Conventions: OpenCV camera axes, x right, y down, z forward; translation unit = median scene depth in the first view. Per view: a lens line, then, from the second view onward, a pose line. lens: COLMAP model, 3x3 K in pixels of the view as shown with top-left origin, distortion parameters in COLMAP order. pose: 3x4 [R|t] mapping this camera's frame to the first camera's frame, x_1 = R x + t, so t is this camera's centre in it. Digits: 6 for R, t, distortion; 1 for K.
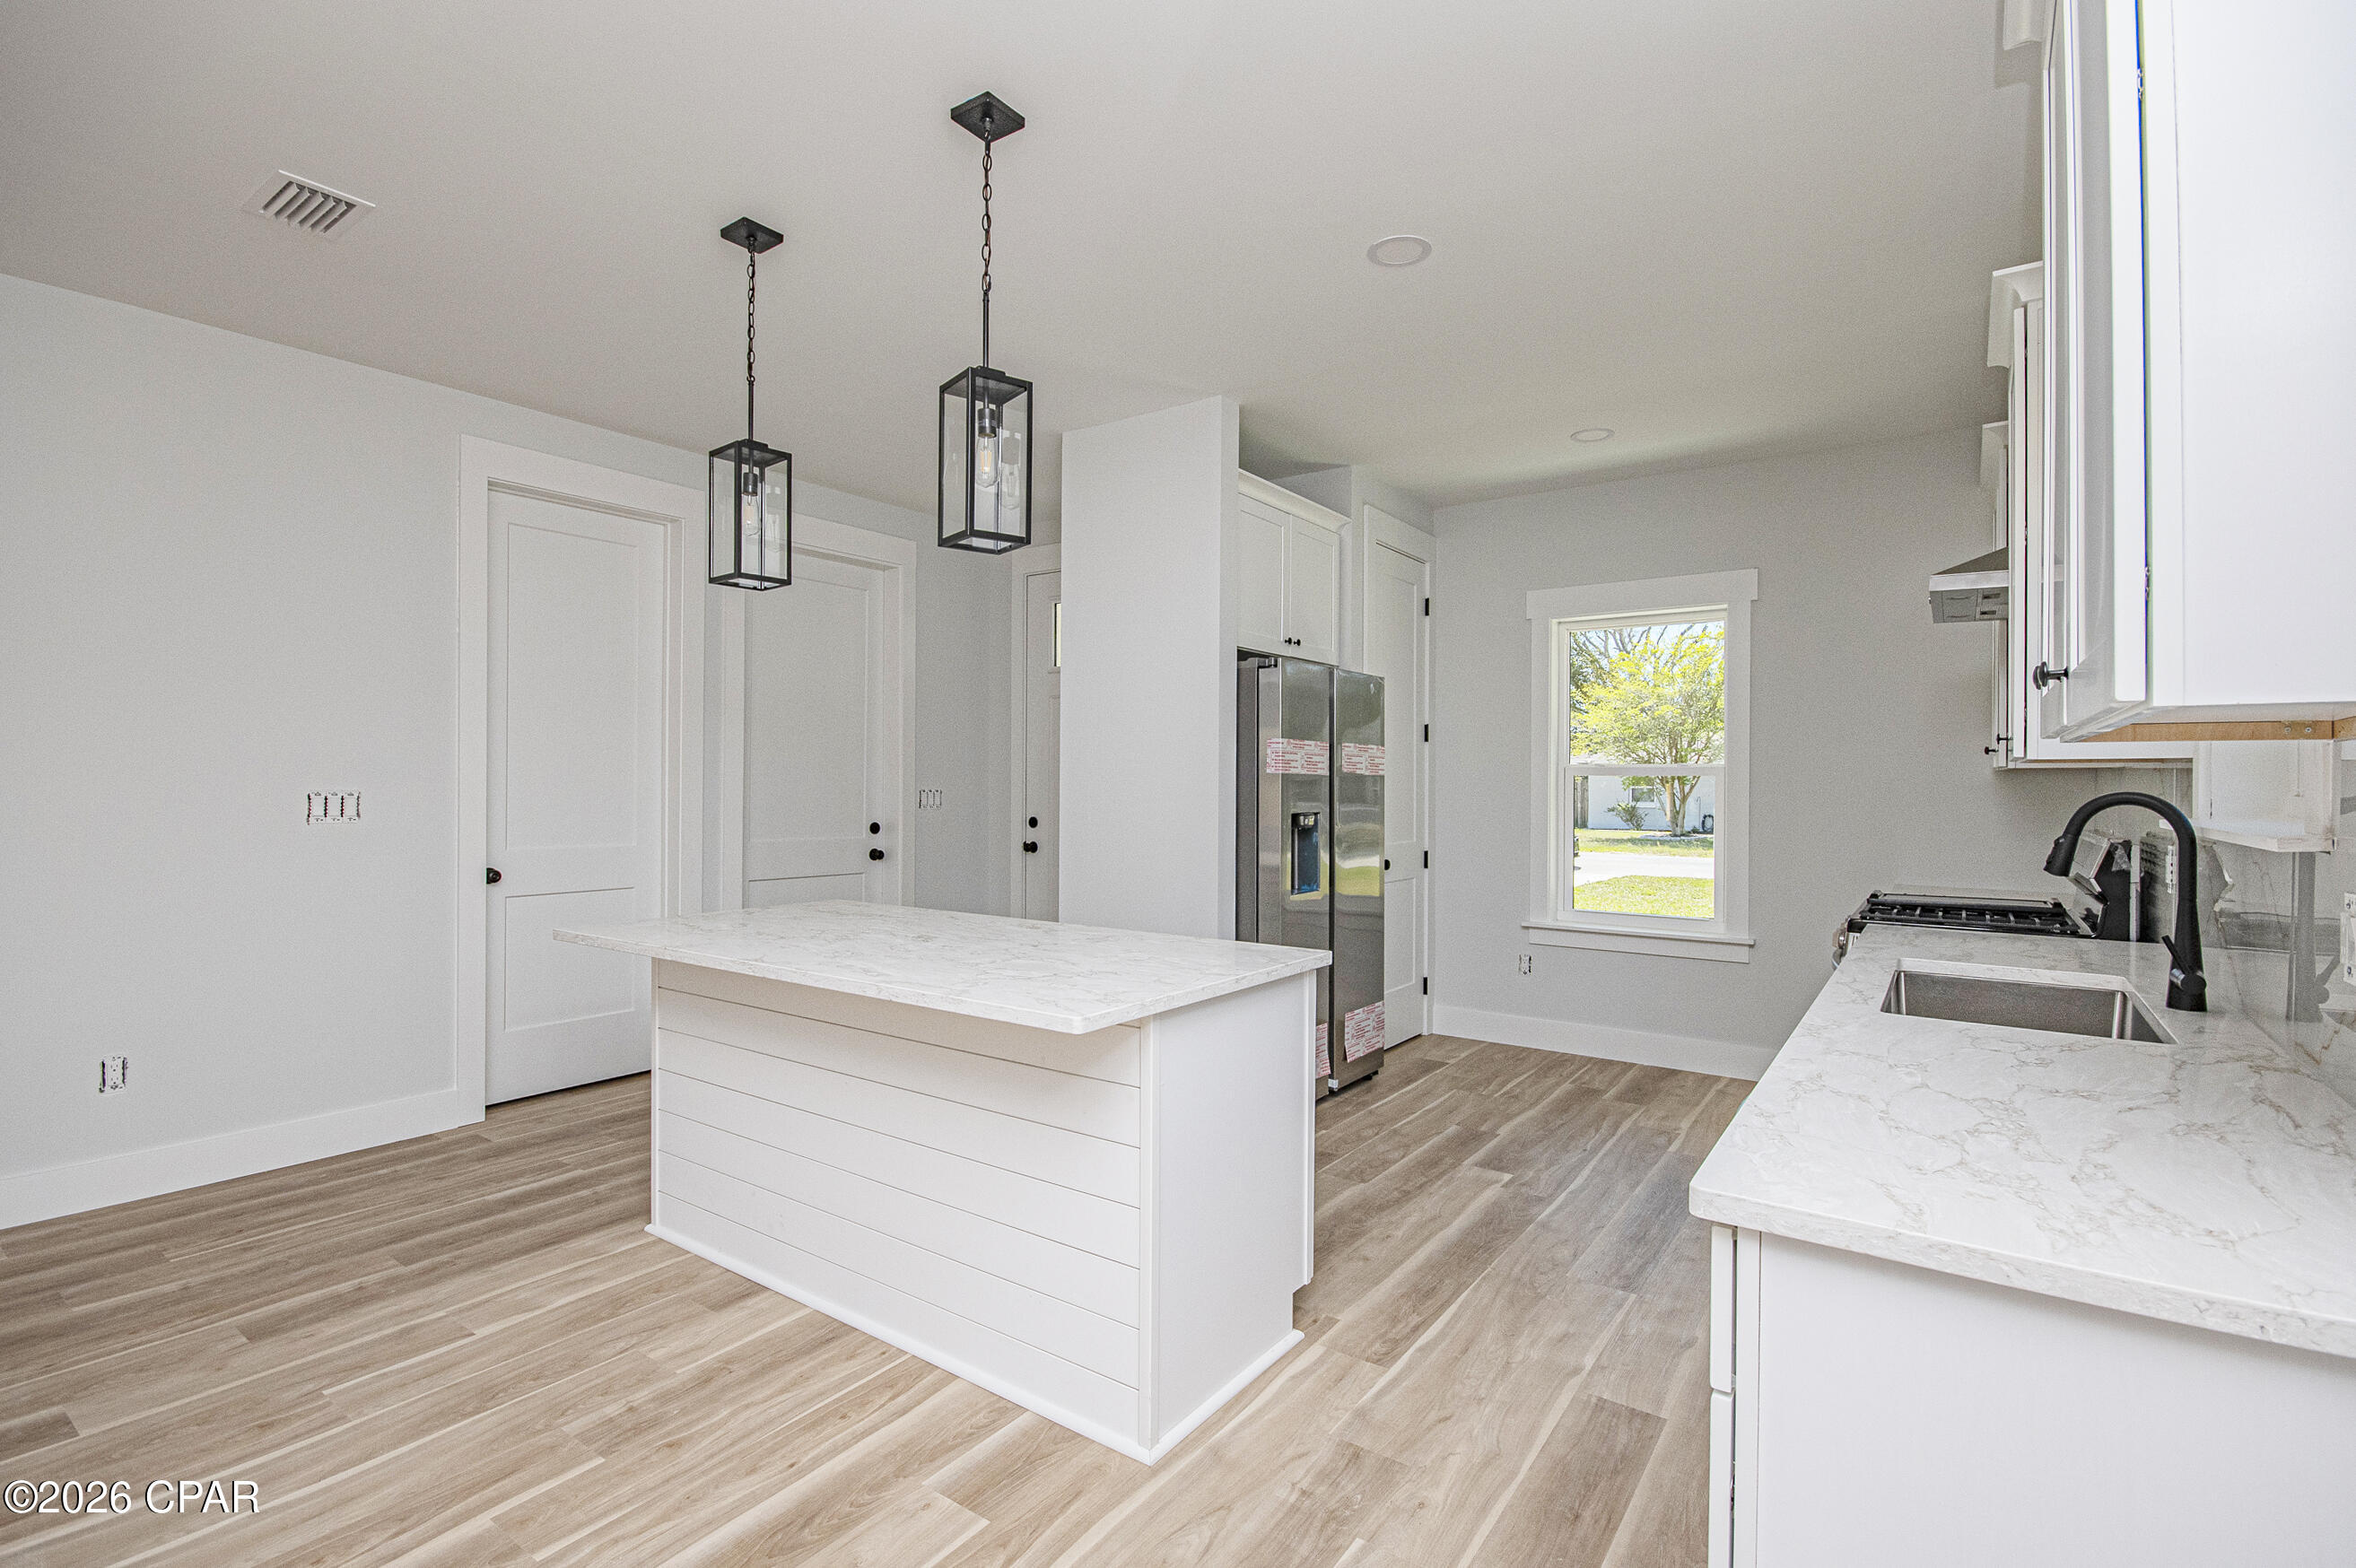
lens RADIAL K [[1037.3, 0, 1207.4], [0, 1037.3, 797.3], [0, 0, 1]] dist [0.006877, -0.009283]
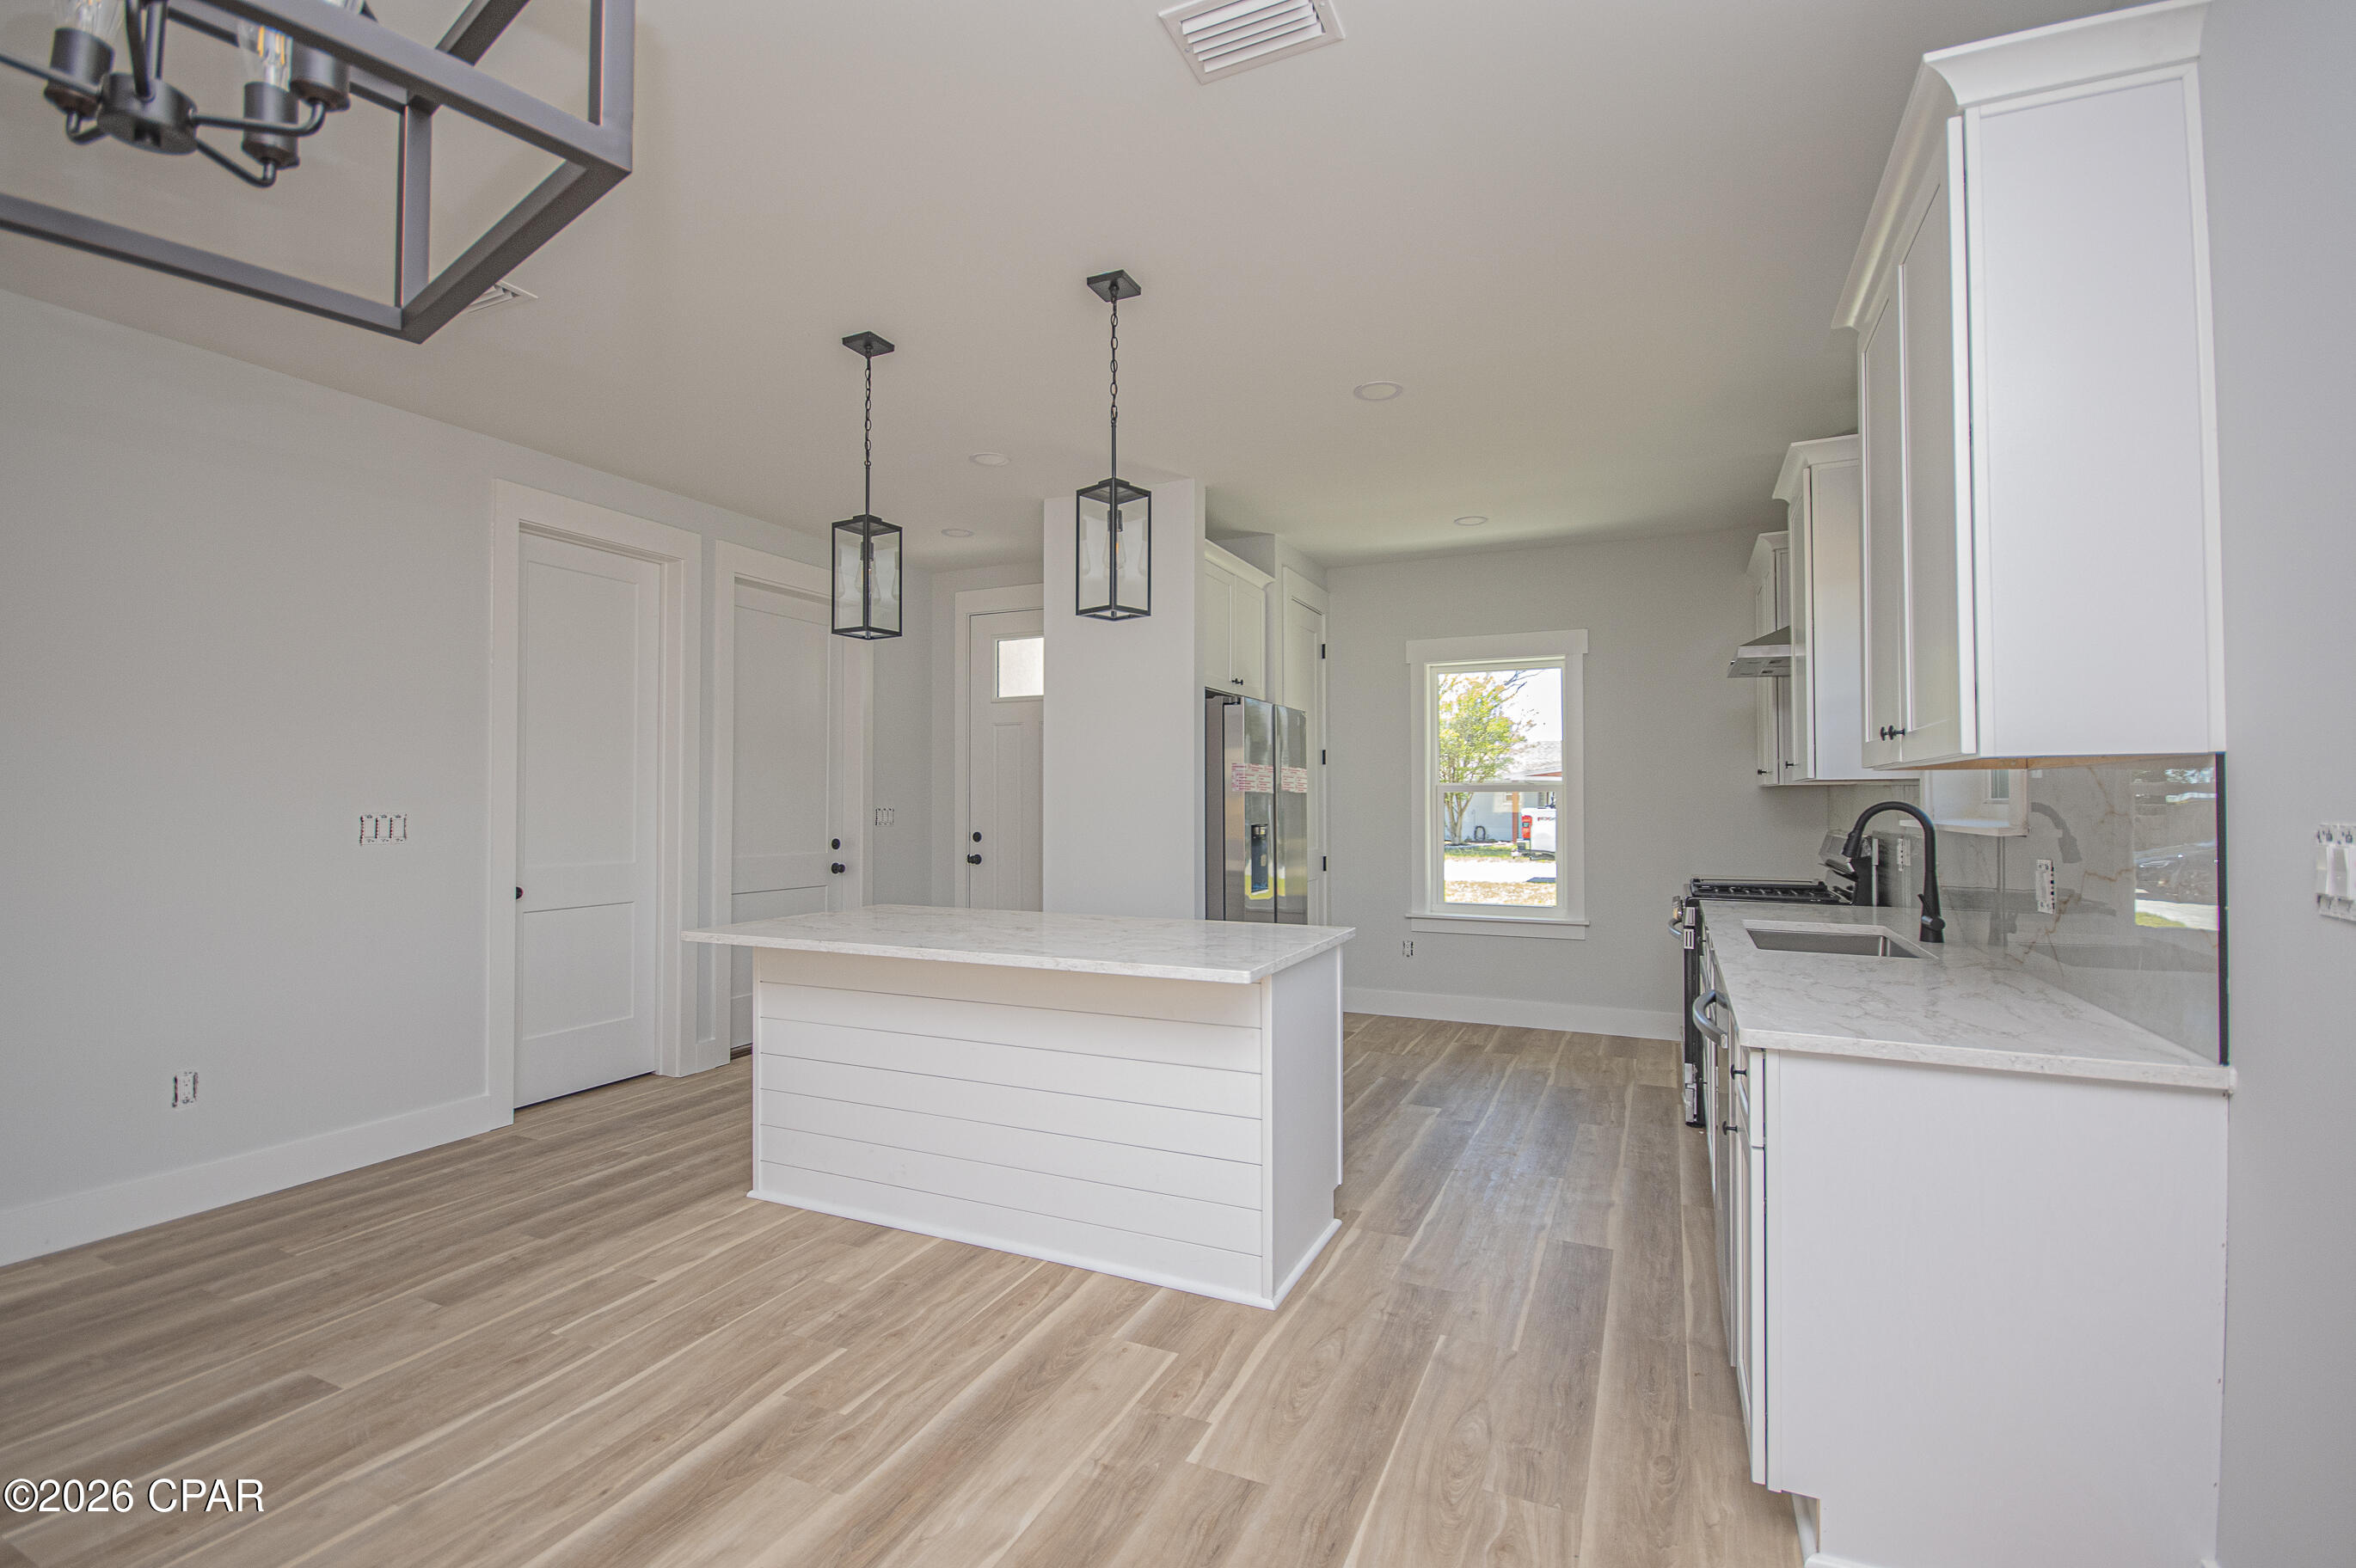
lens RADIAL K [[1037.2, 0, 1180.1], [0, 1037.2, 787.4], [0, 0, 1]] dist [0.006877, -0.009283]
pose [[0.984453, -0.006302, 0.175535, -0.202302], [0.010797, 0.999637, -0.024668, 0.002164], [-0.175316, 0.026180, 0.984164, -0.154720]]
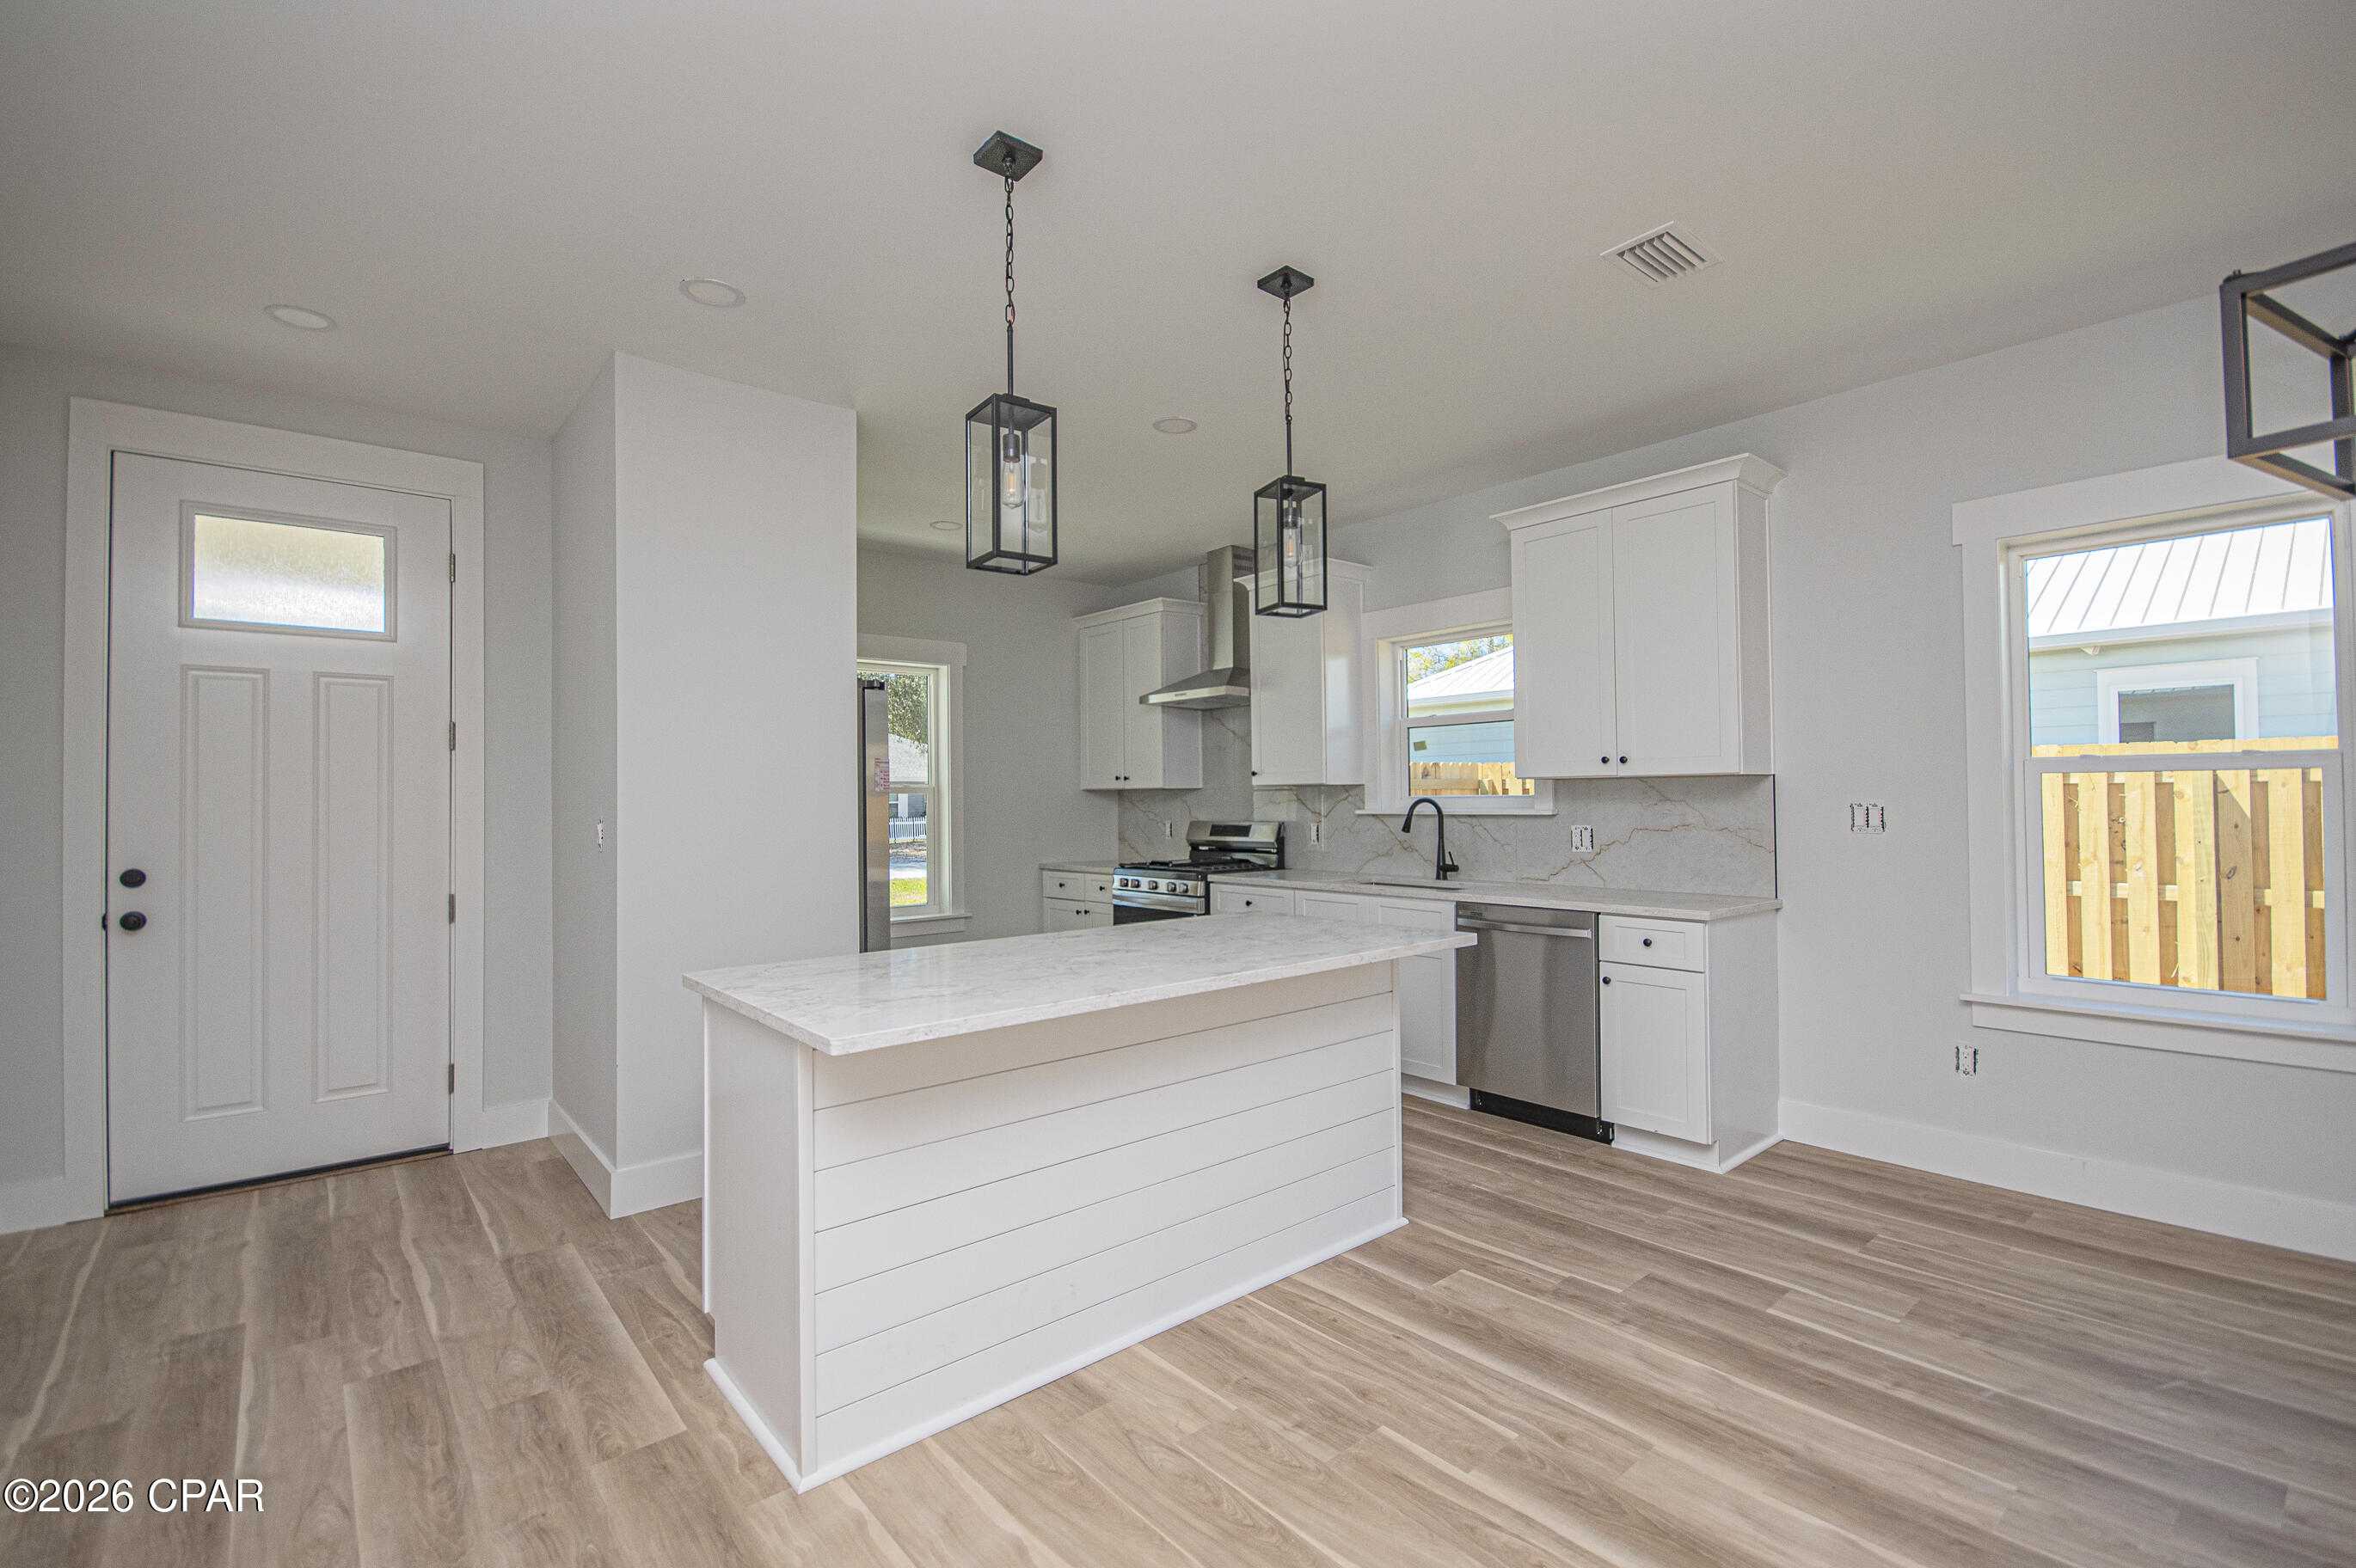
lens RADIAL K [[1037.2, 0, 1188.0], [0, 1037.2, 782.8], [0, 0, 1]] dist [0.006877, -0.009283]
pose [[0.242108, 0.009100, 0.970207, -0.842040], [0.025040, 0.999564, -0.015624, -0.007493], [-0.969926, 0.028077, 0.241775, 0.458331]]
